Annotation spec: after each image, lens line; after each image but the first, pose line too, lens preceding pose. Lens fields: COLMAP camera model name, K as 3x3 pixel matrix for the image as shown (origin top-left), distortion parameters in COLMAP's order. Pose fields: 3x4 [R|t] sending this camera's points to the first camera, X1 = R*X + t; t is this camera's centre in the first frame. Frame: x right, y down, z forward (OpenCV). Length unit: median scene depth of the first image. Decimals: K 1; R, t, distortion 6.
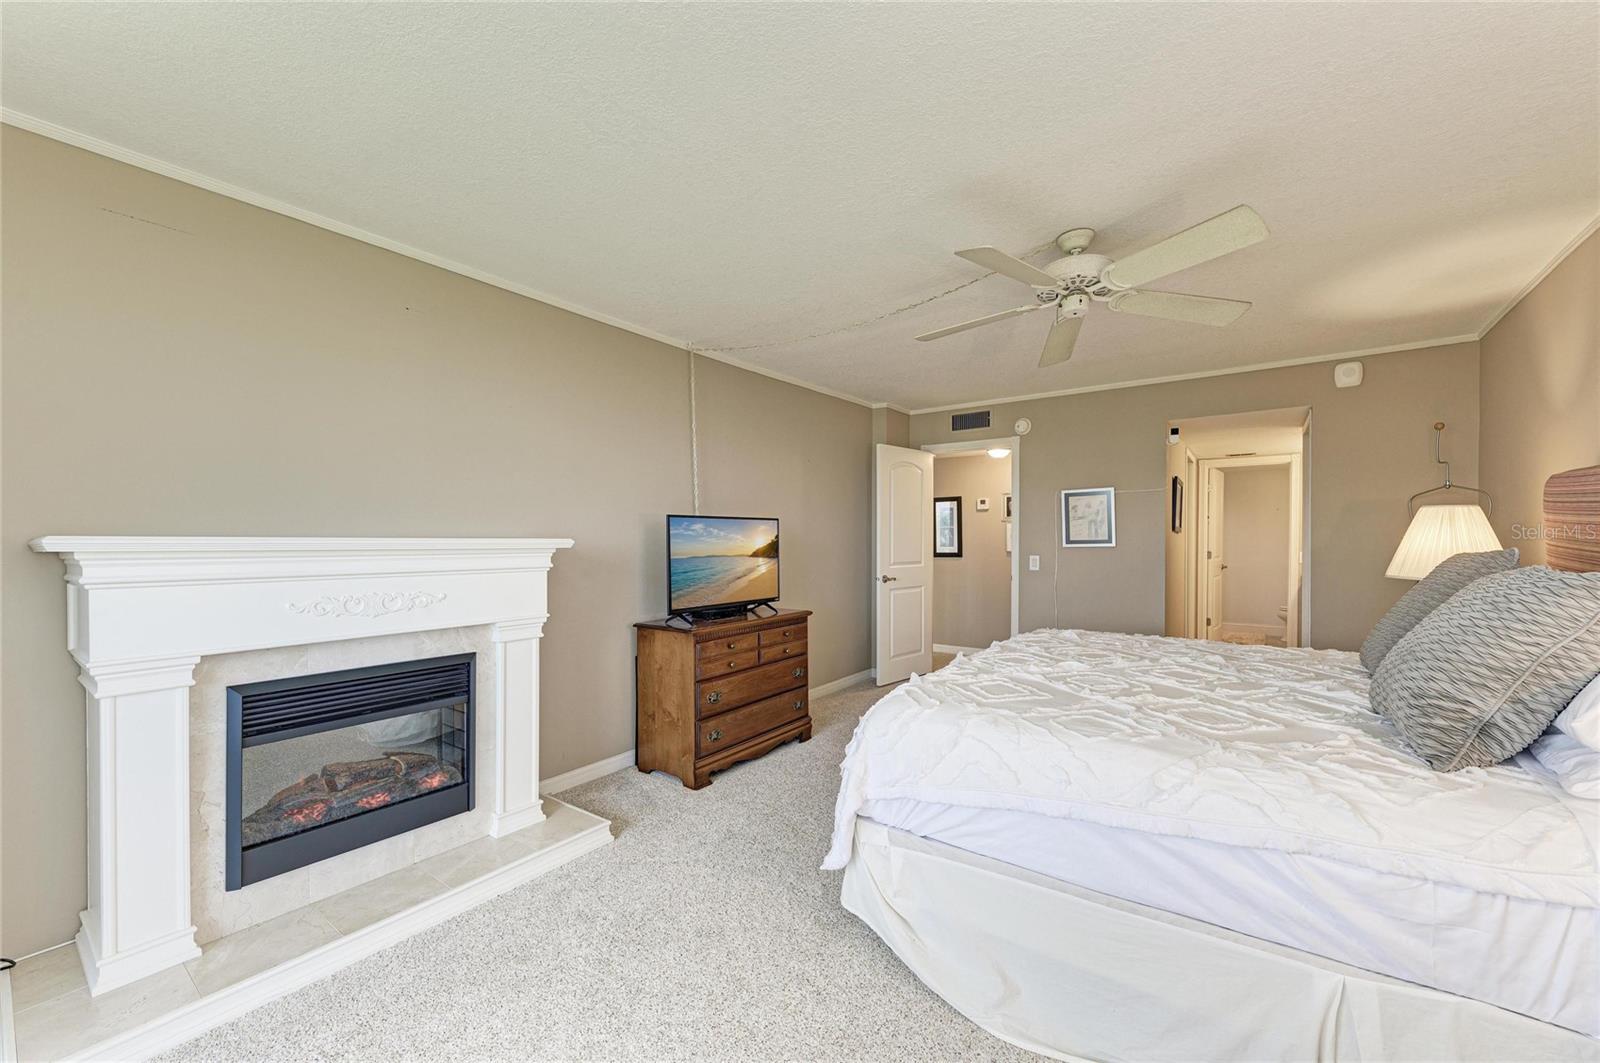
lens RADIAL K [[614.5, 0, 805.6], [0, 614.5, 539.7], [0, 0, 1]] dist [0.011264, -0.003115]
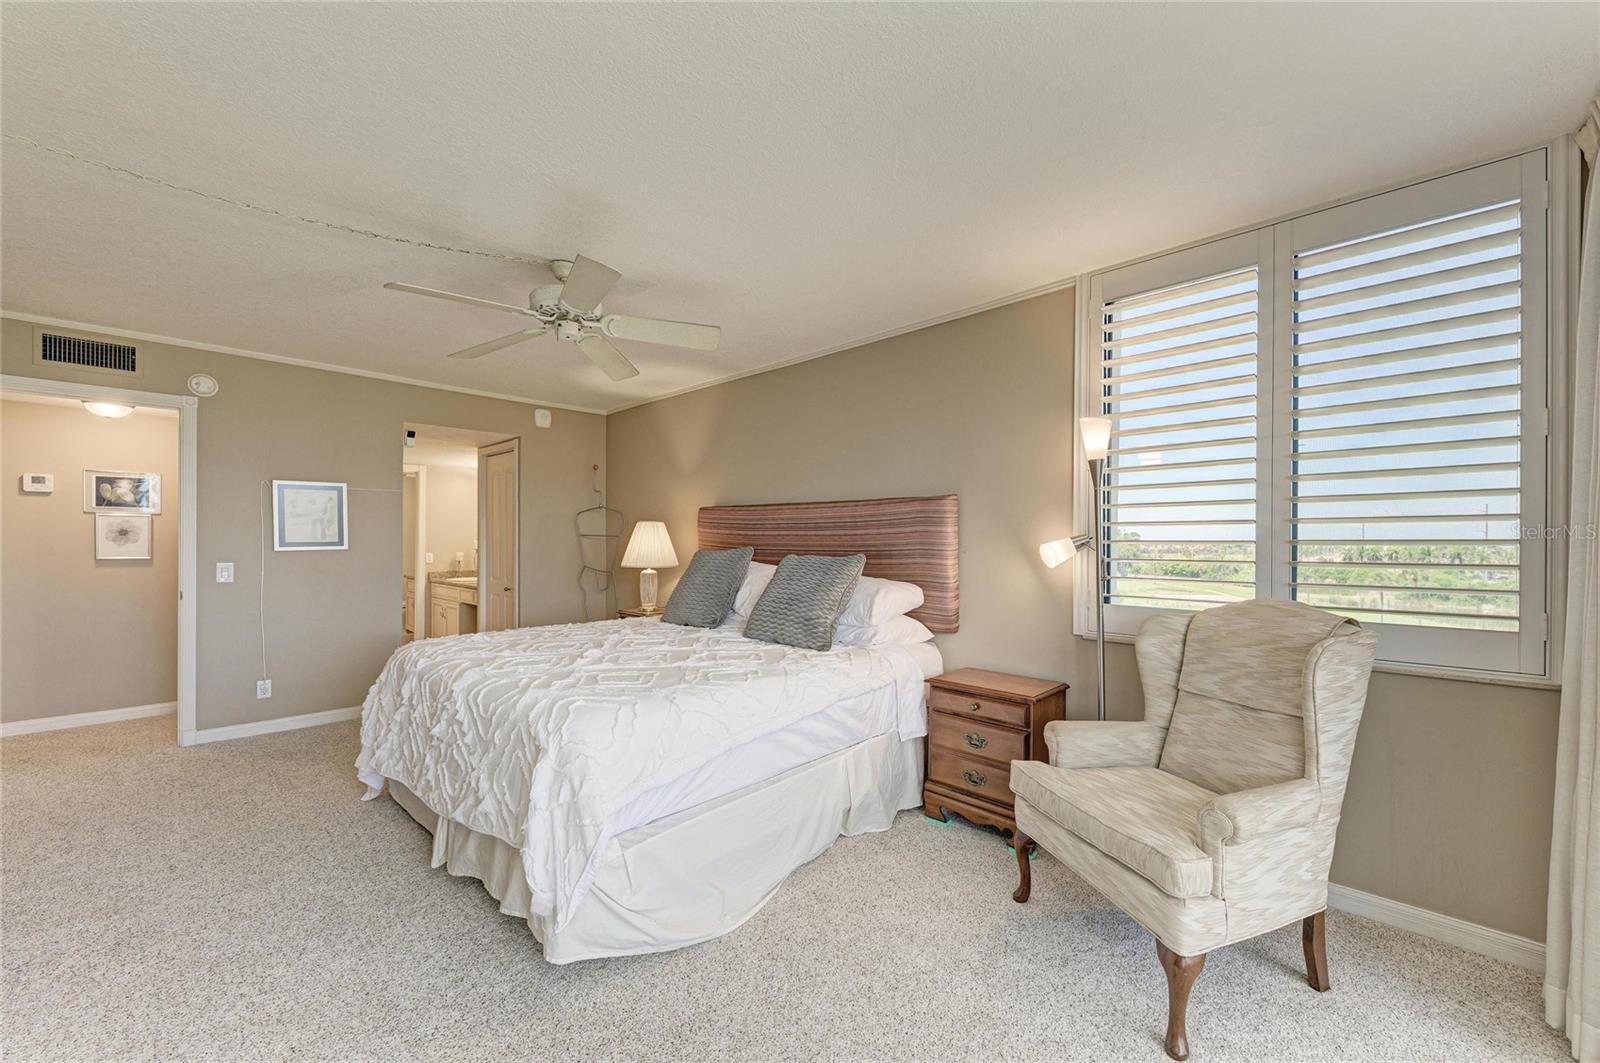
lens RADIAL K [[614.5, 0, 804.3], [0, 614.5, 538.9], [0, 0, 1]] dist [0.011264, -0.003115]
pose [[0.147425, 0.007007, 0.989048, -0.301216], [-0.002482, 0.999974, -0.006714, 0.000685], [-0.989070, -0.001465, 0.147439, 0.214762]]
